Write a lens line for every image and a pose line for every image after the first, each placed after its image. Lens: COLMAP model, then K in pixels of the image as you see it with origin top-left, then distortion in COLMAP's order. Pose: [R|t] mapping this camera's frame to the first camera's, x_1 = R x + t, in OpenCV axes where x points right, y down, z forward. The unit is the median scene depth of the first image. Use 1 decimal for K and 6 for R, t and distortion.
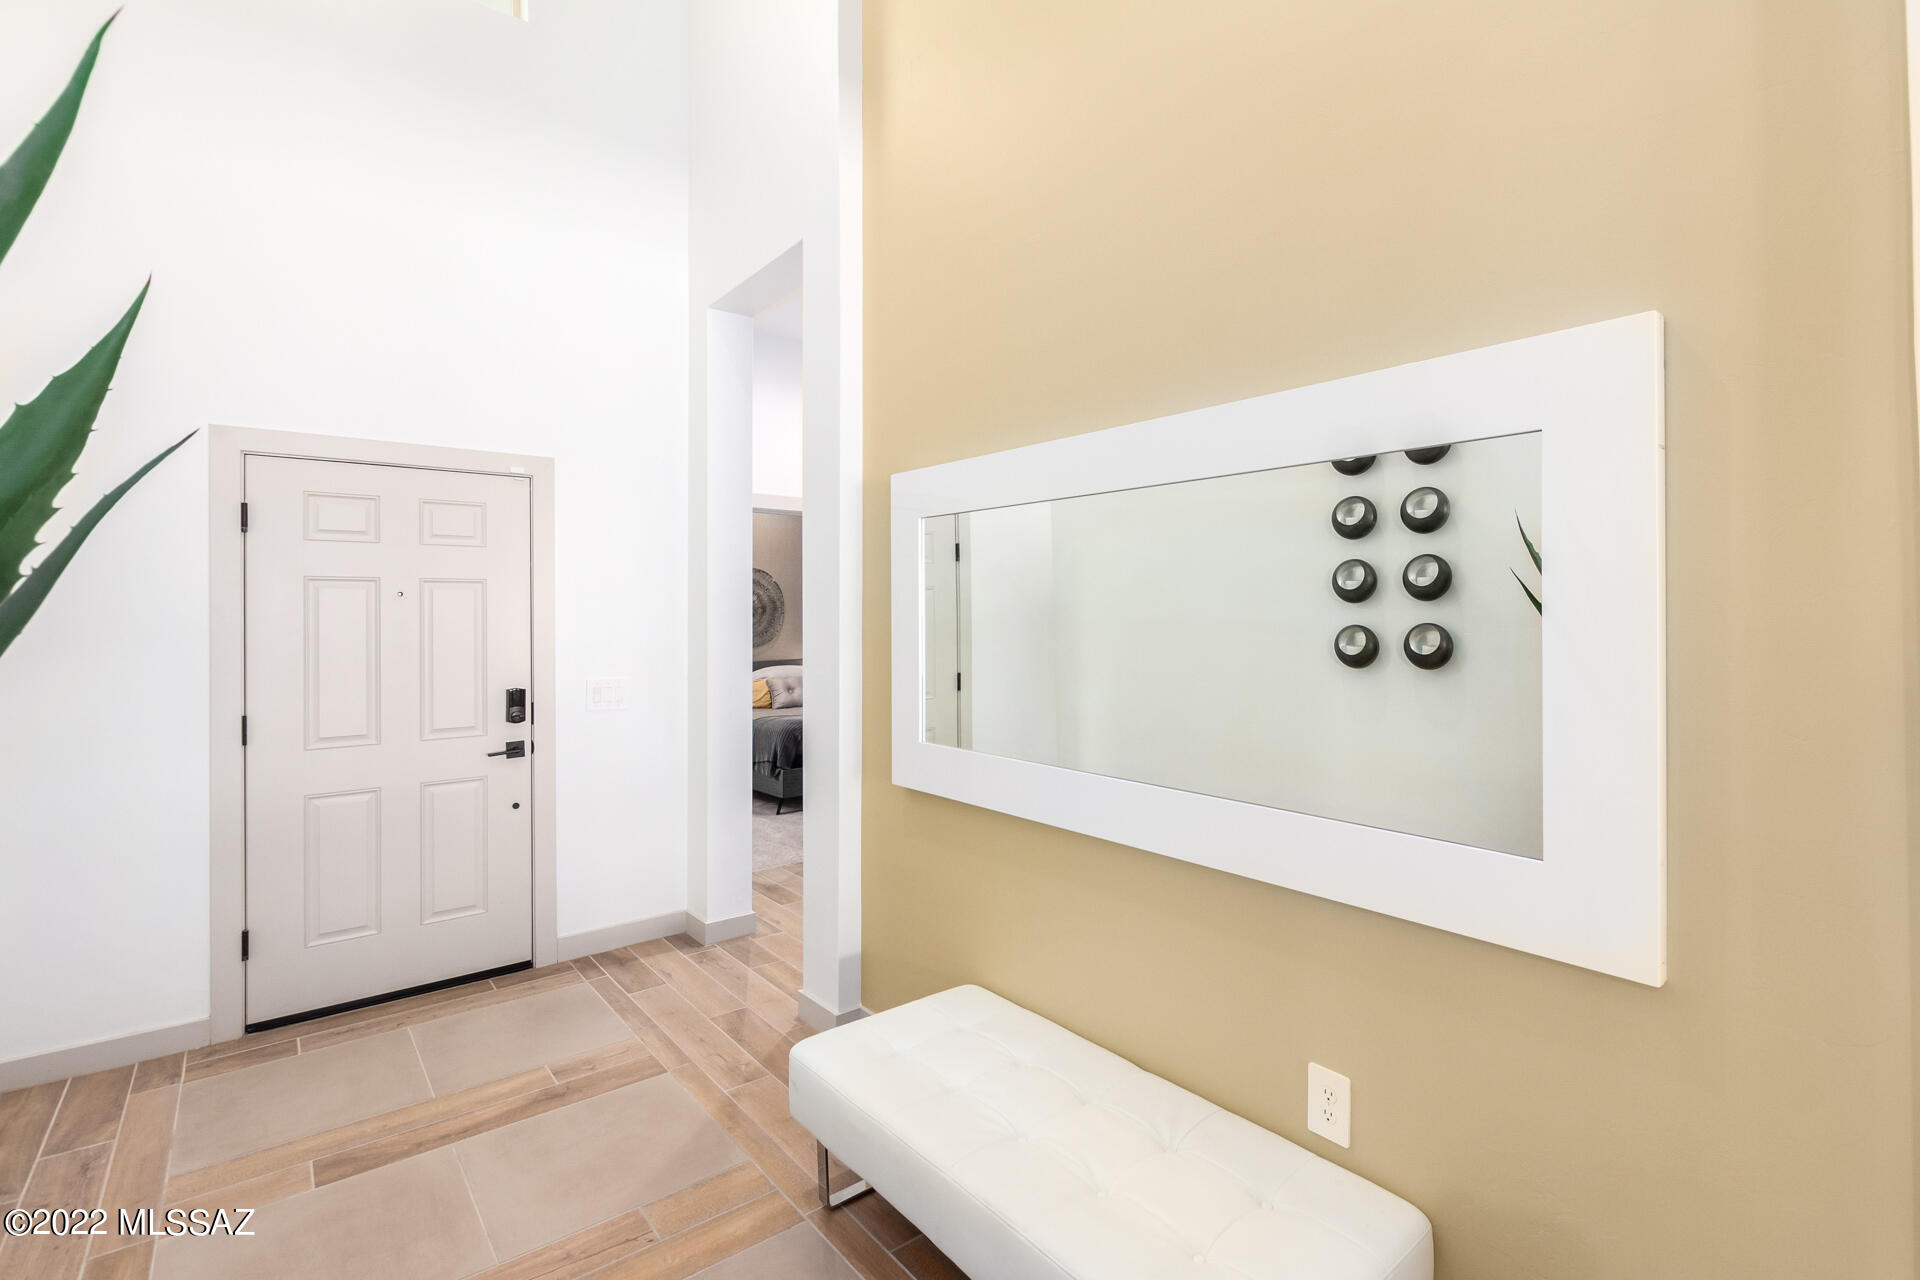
lens RADIAL K [[896.5, 0, 960.0], [0, 896.5, 610.8], [0, 0, 1]] dist [-0.000172, -0.001621]
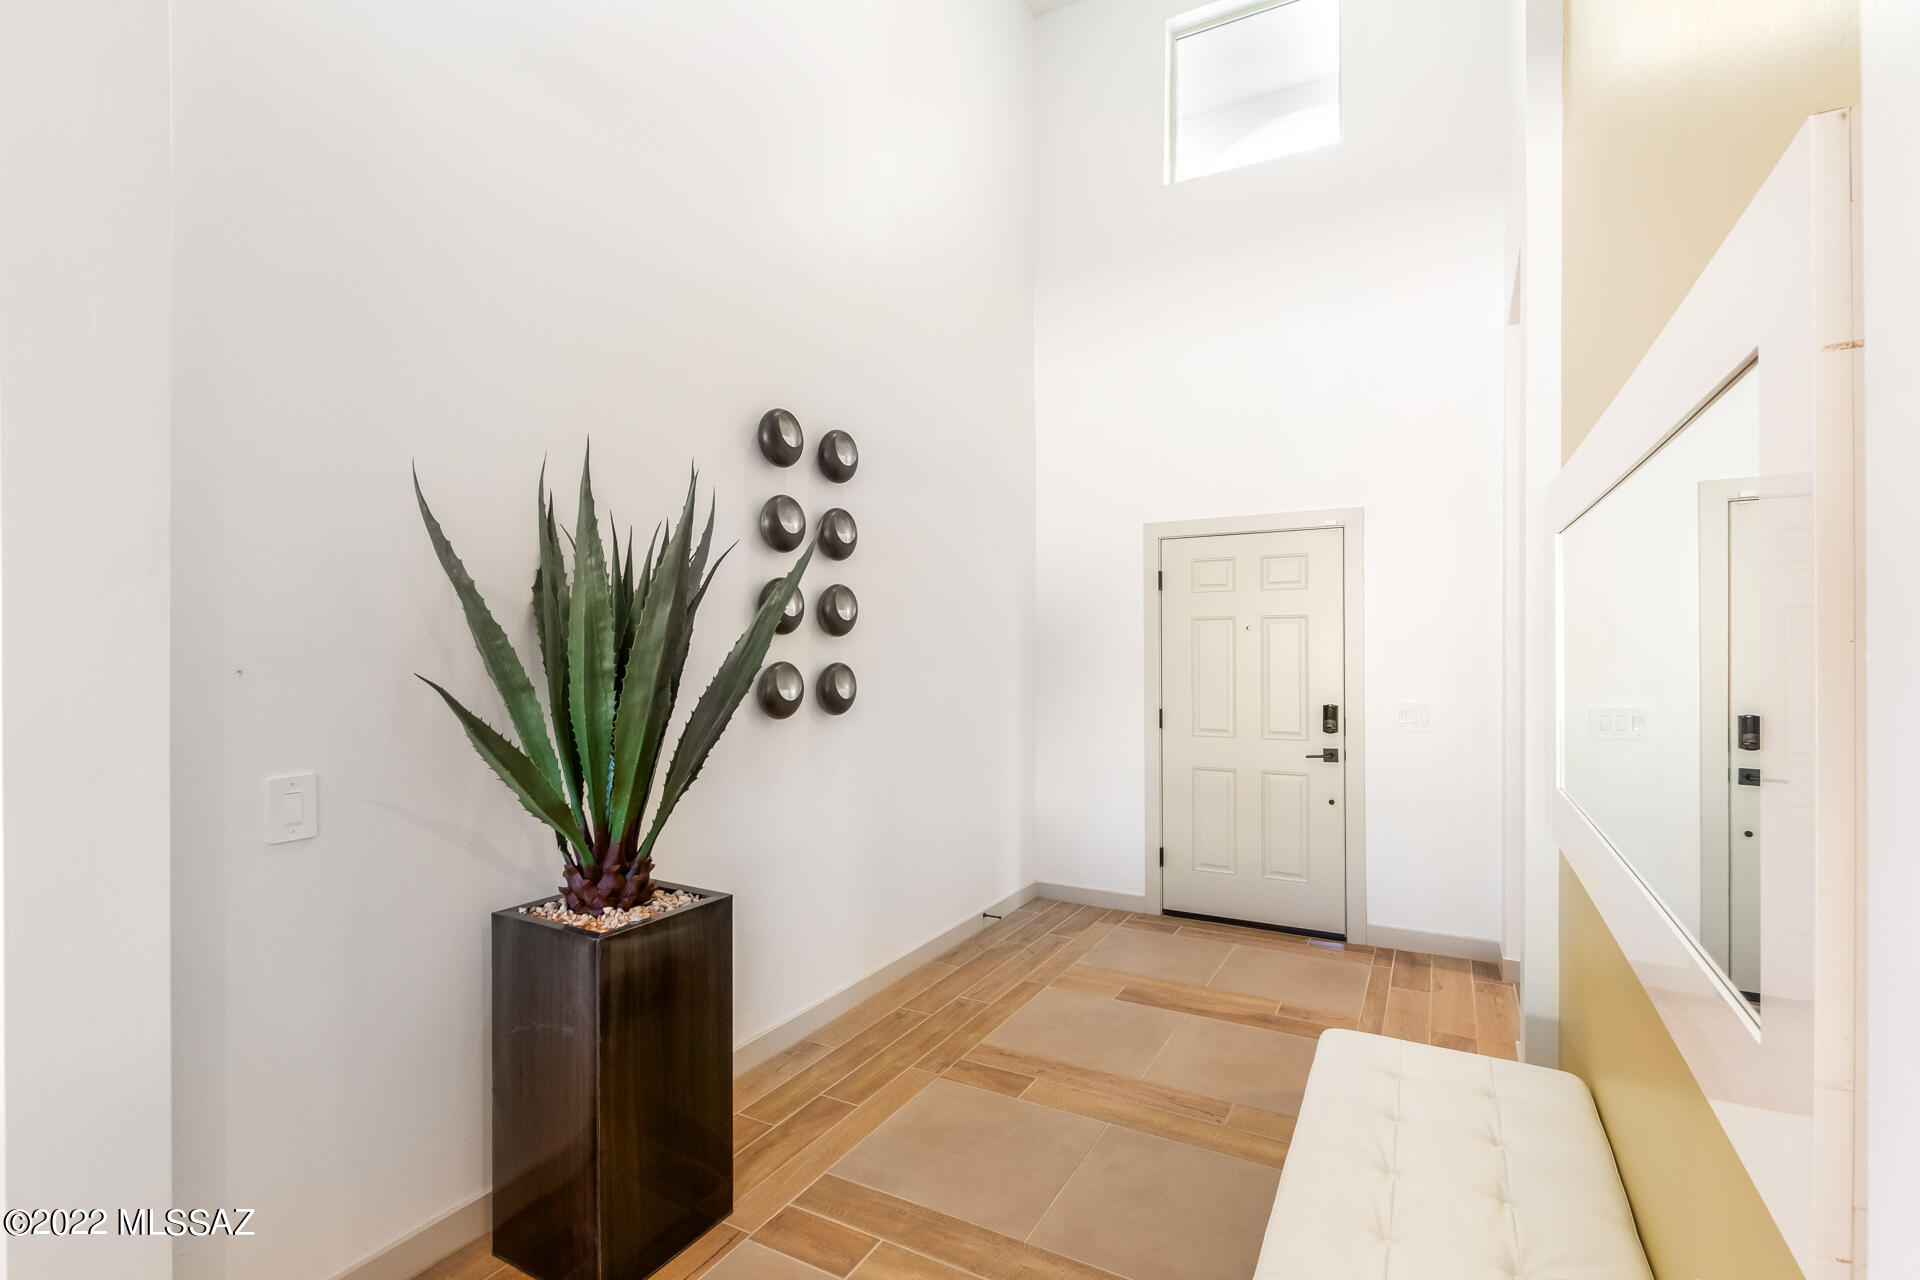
lens RADIAL K [[857.9, 0, 959.9], [0, 857.9, 653.3], [0, 0, 1]] dist [0.002410, 0.000307]
pose [[0.374393, 0.009066, -0.927226, 0.420866], [0.004693, 0.999921, 0.011672, 0.002053], [0.927258, -0.008722, 0.374321, 0.117337]]
